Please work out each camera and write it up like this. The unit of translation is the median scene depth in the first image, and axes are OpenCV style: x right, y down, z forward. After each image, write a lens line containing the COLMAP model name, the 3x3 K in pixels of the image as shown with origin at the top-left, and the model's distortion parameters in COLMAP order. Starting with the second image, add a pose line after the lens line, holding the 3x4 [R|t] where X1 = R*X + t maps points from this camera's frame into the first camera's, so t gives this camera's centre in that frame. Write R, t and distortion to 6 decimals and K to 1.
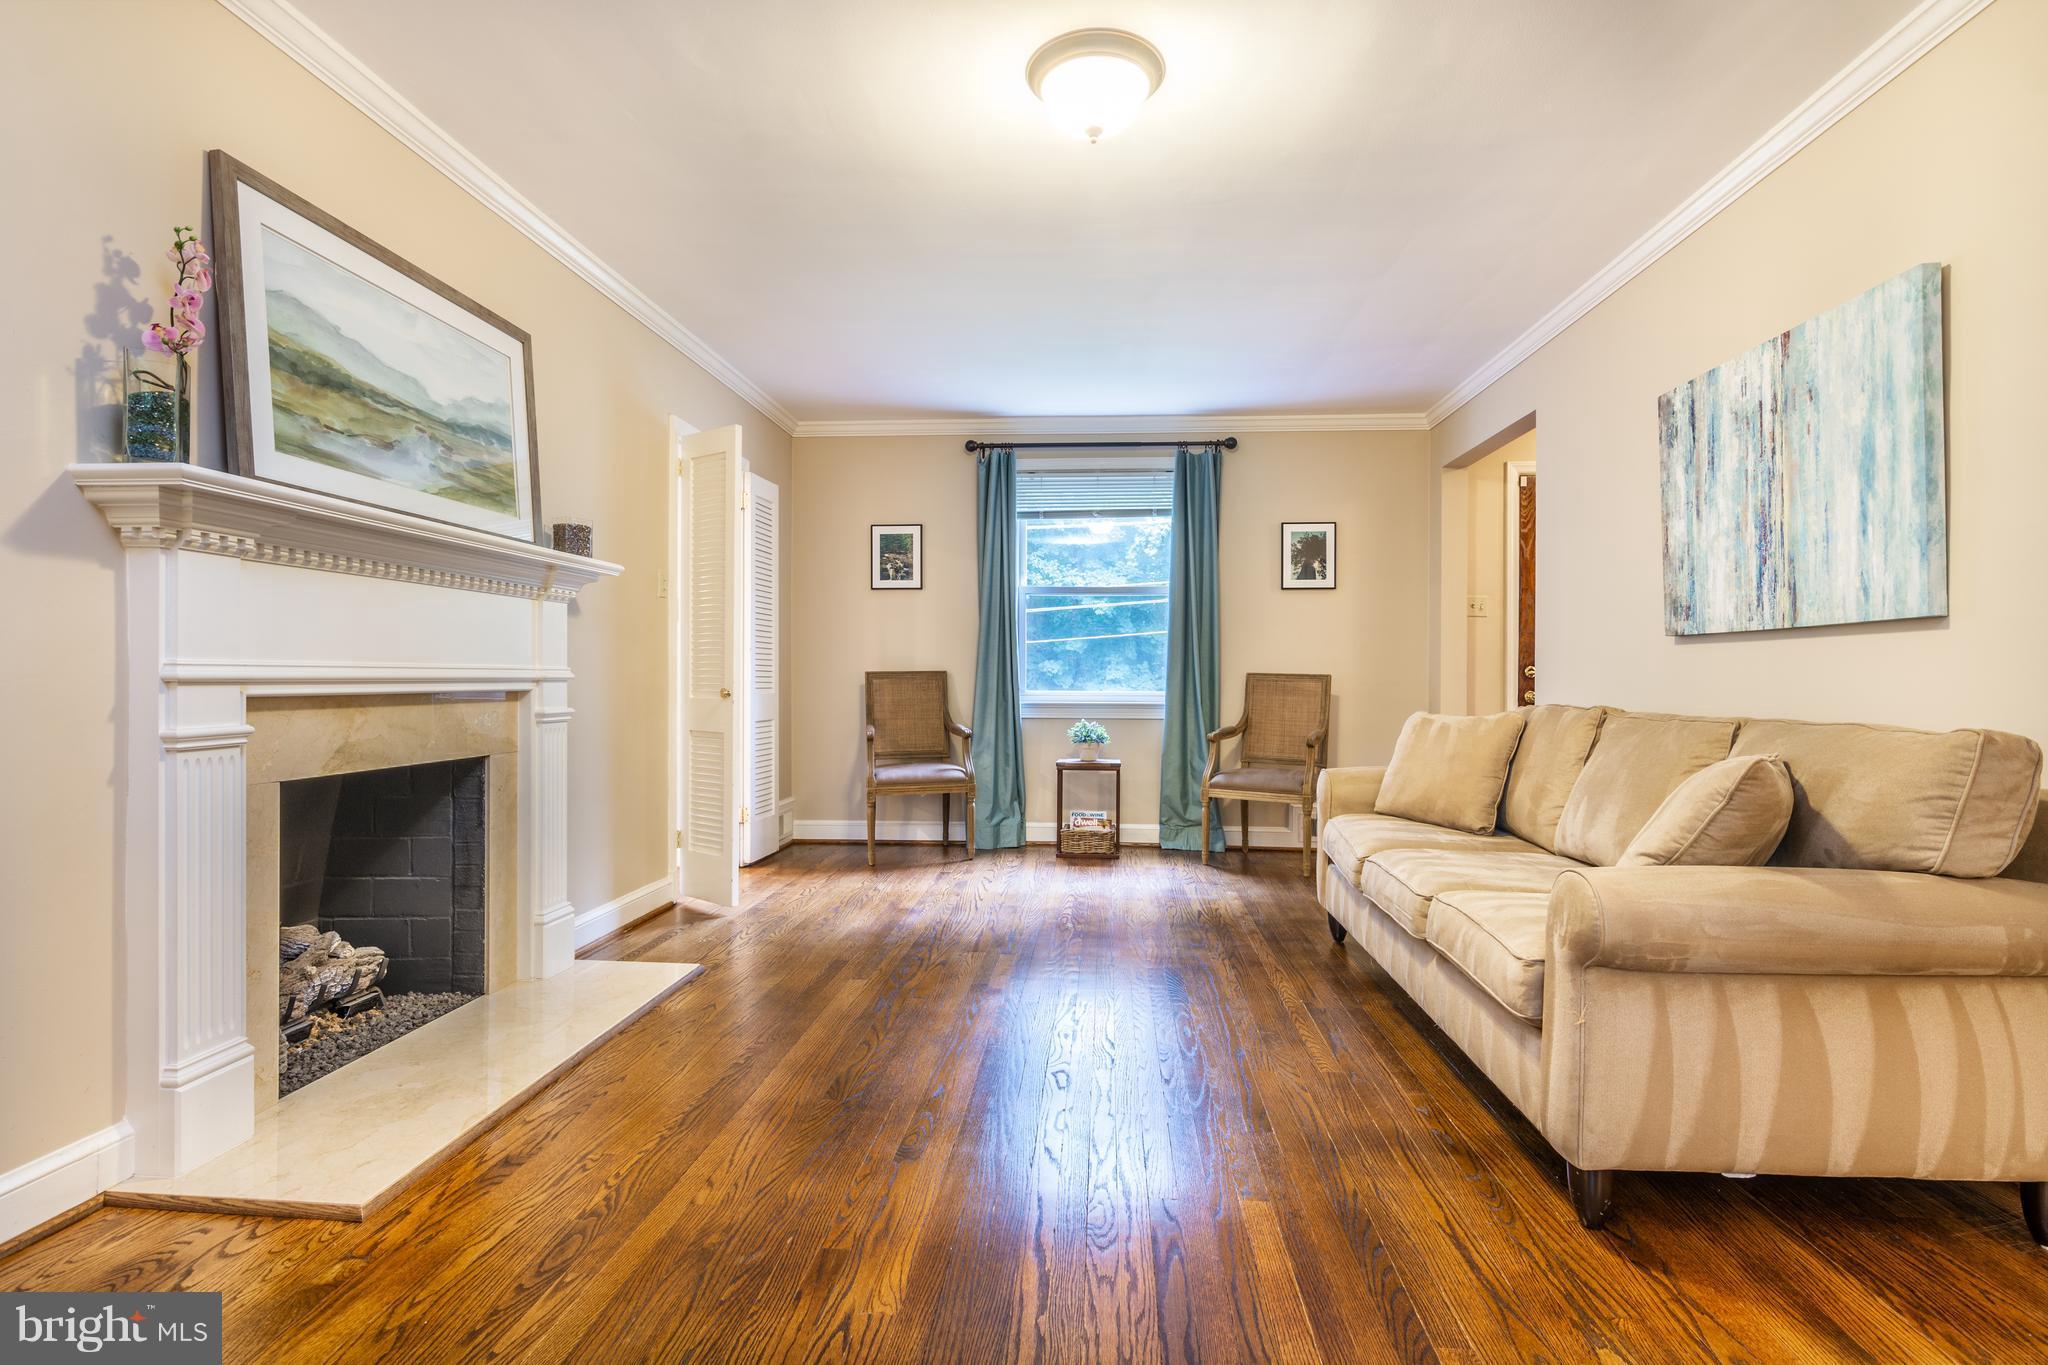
lens RADIAL K [[990.4, 0, 1028.5], [0, 990.4, 677.6], [0, 0, 1]] dist [-0.001844, 0.000296]
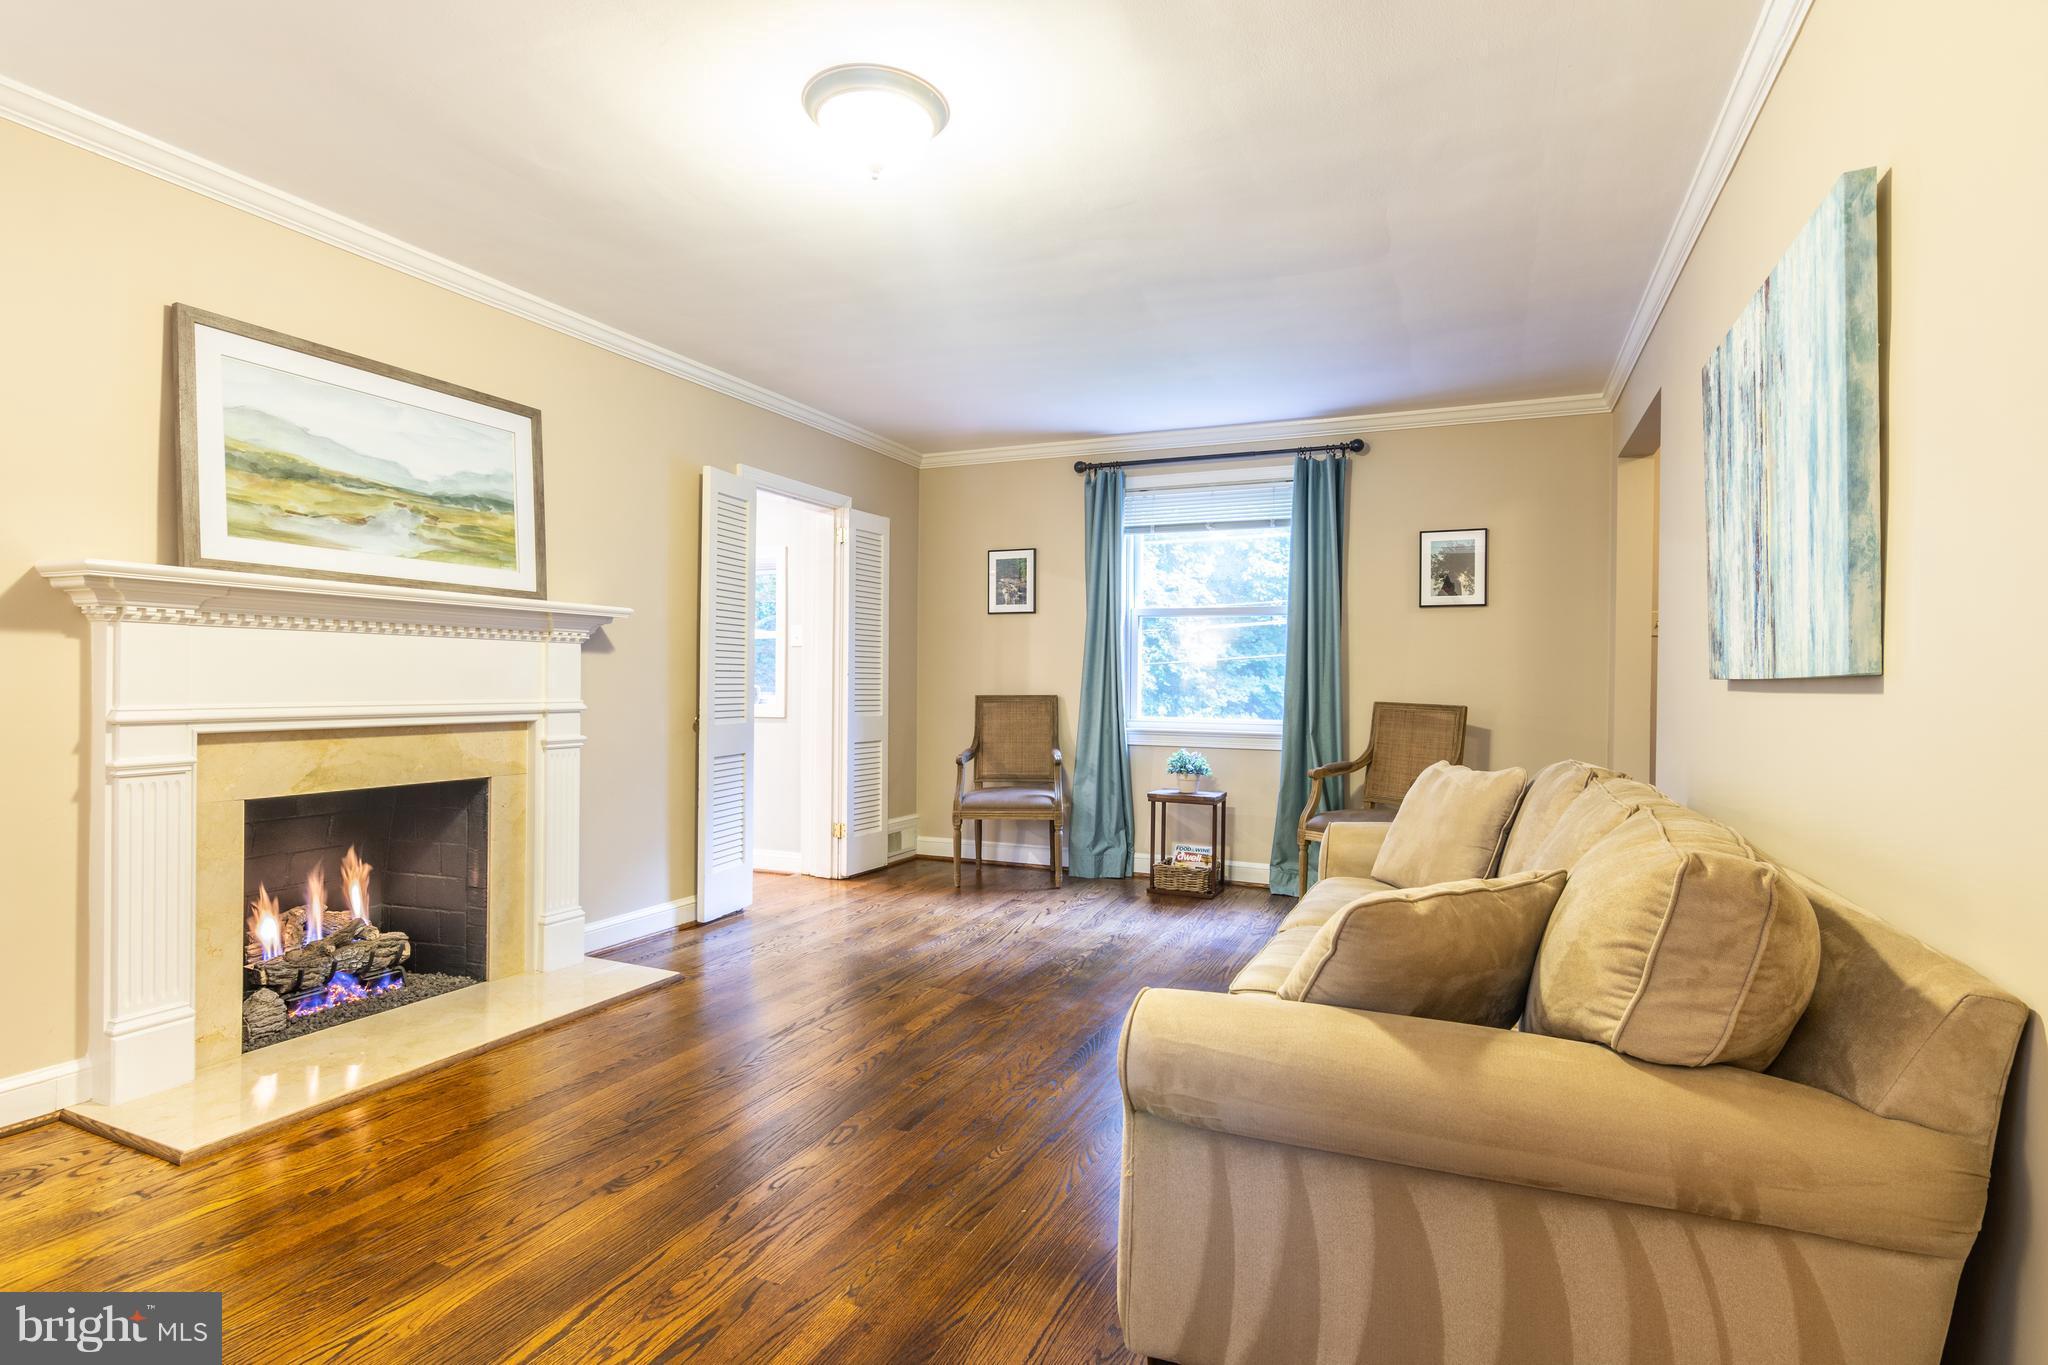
lens RADIAL K [[990.4, 0, 1035.6], [0, 990.4, 684.7], [0, 0, 1]] dist [-0.001844, 0.000296]
pose [[0.944386, 0.009325, -0.328705, 0.493344], [-0.008956, 0.999956, 0.002638, -0.042988], [0.328716, 0.000453, 0.944429, 0.122393]]
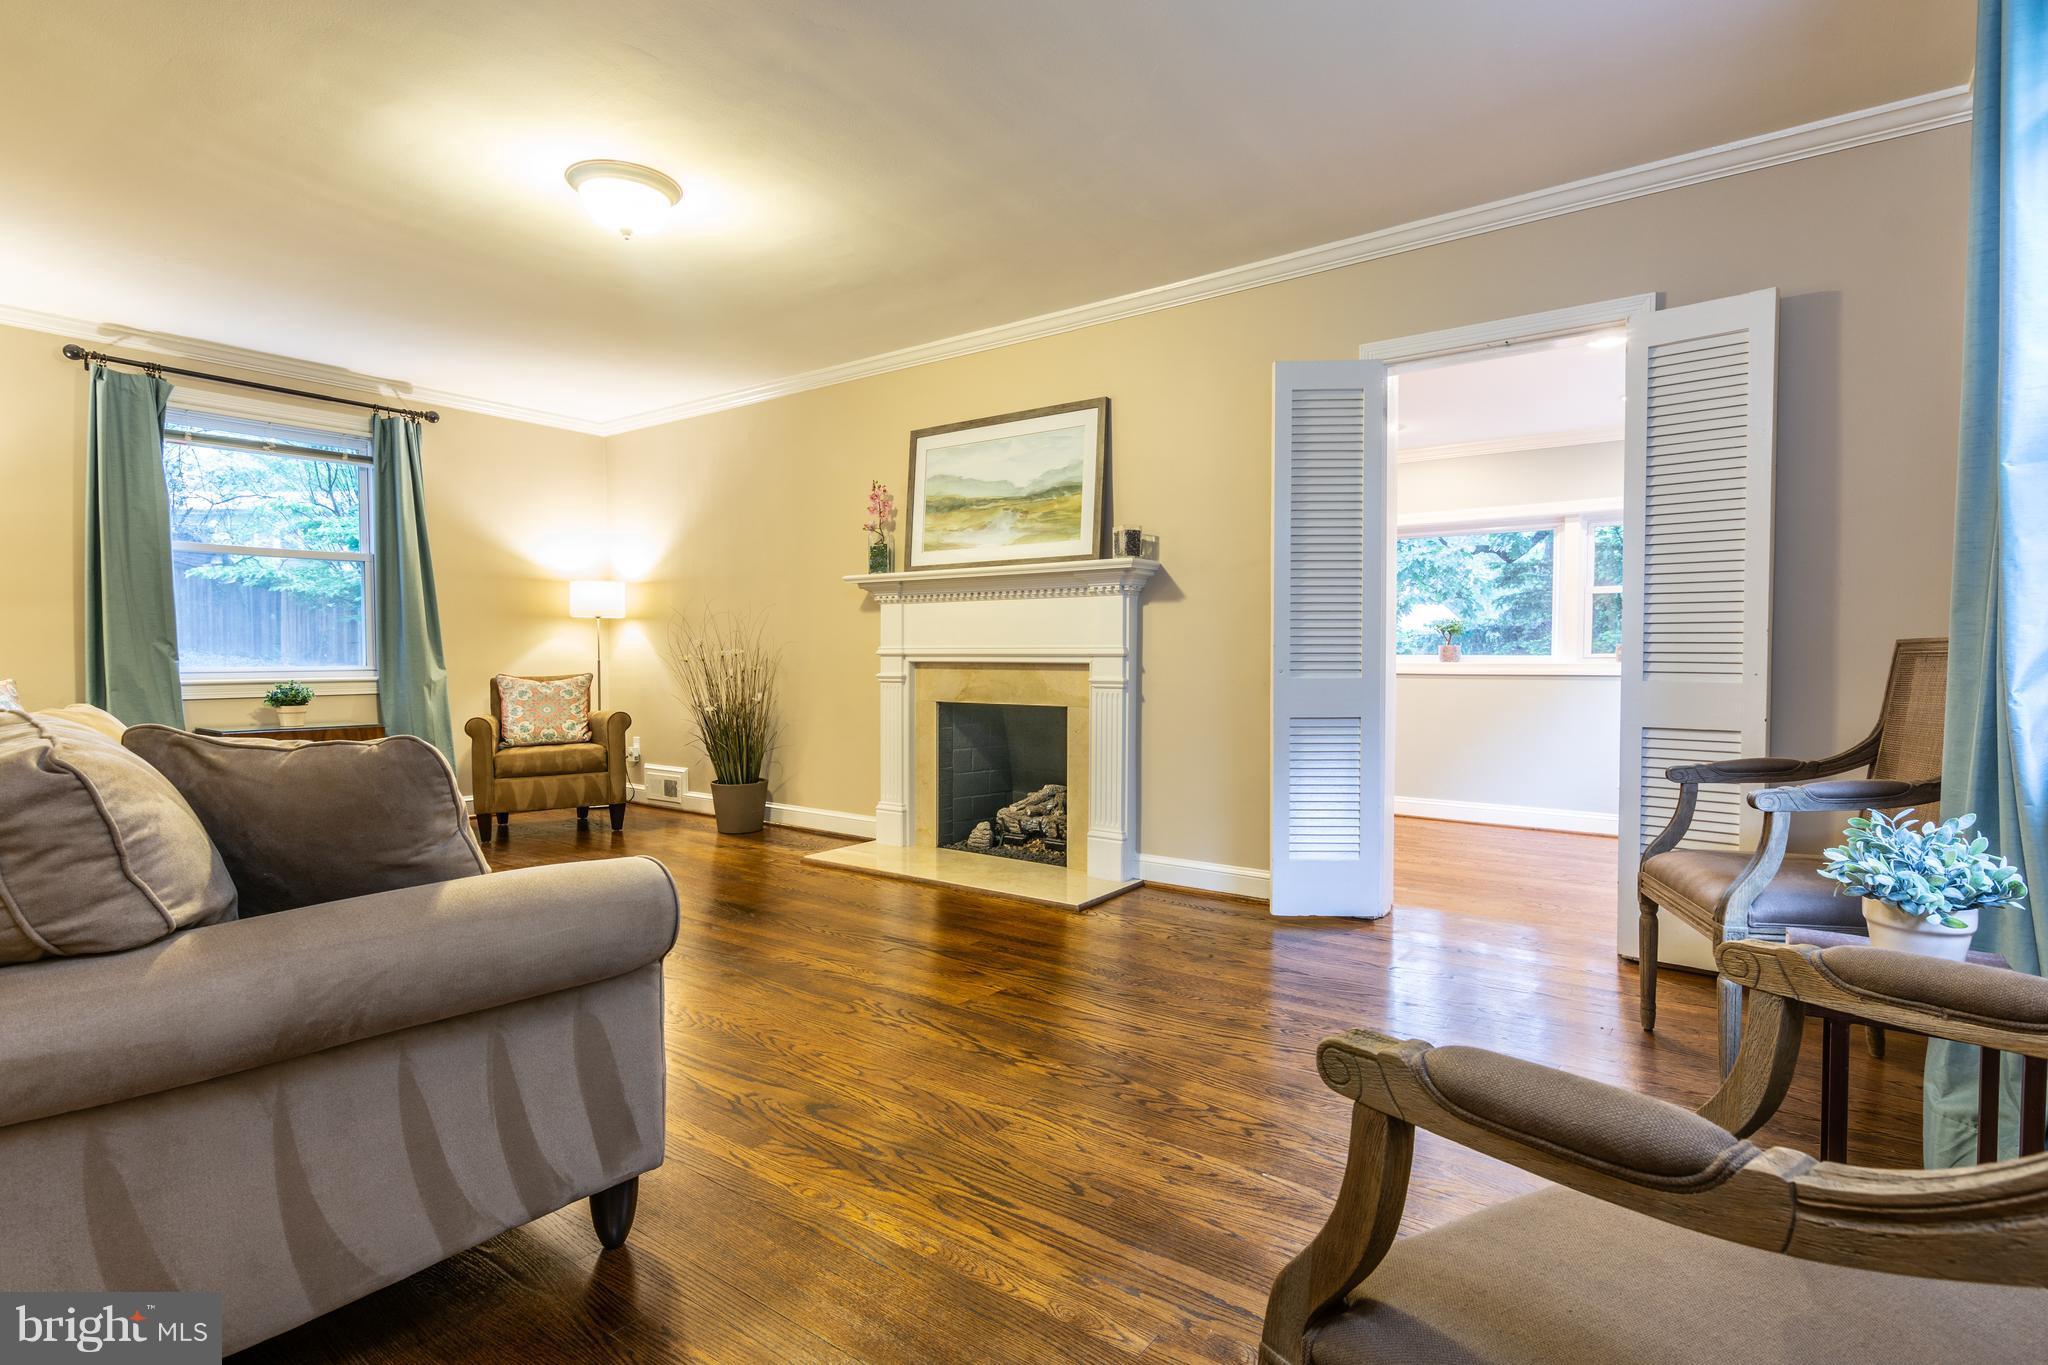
lens RADIAL K [[990.4, 0, 1024.7], [0, 990.4, 679.0], [0, 0, 1]] dist [-0.001844, 0.000296]
pose [[-0.518365, 0.013612, -0.855051, 0.824568], [-0.005050, 0.999807, 0.018978, 0.011208], [0.855145, 0.014156, -0.518196, 1.882342]]
